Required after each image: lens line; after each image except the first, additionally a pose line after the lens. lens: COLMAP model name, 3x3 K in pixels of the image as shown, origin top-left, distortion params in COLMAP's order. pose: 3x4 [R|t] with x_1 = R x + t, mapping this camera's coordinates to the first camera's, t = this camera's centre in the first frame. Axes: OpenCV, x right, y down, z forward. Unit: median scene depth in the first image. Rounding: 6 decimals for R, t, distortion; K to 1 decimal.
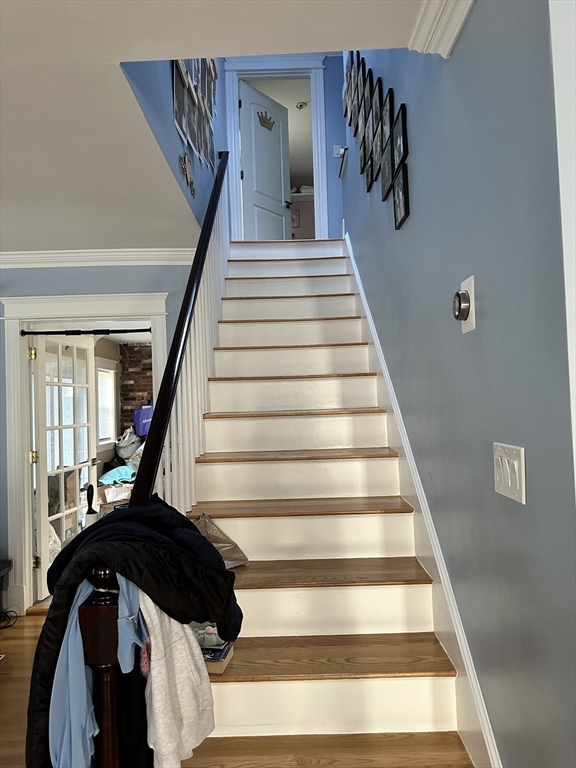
lens RADIAL K [[541.1, 0, 286.8], [0, 541.1, 379.9], [0, 0, 1]] dist [0.032944, -0.028407]
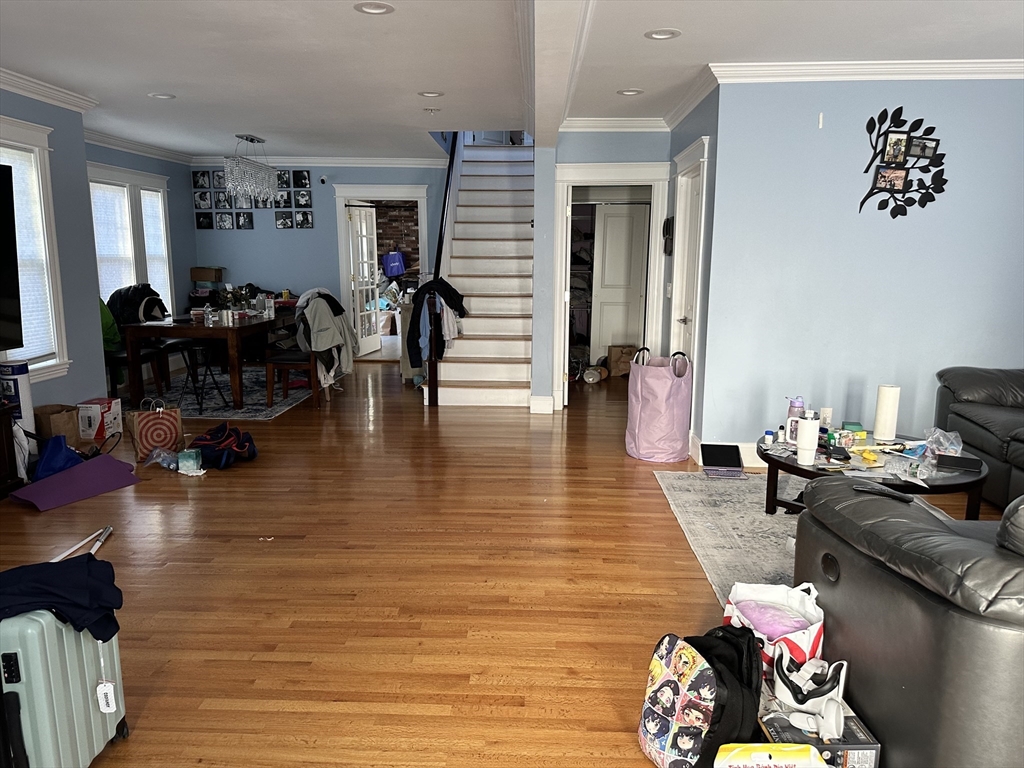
lens RADIAL K [[730.8, 0, 512.0], [0, 730.8, 384.0], [0, 0, 1]] dist [0.098635, -0.127479]
pose [[0.998776, 0.039980, -0.029112, 0.231677], [-0.032852, 0.976334, 0.213760, -0.083540], [0.036969, -0.212542, 0.976452, -2.321378]]
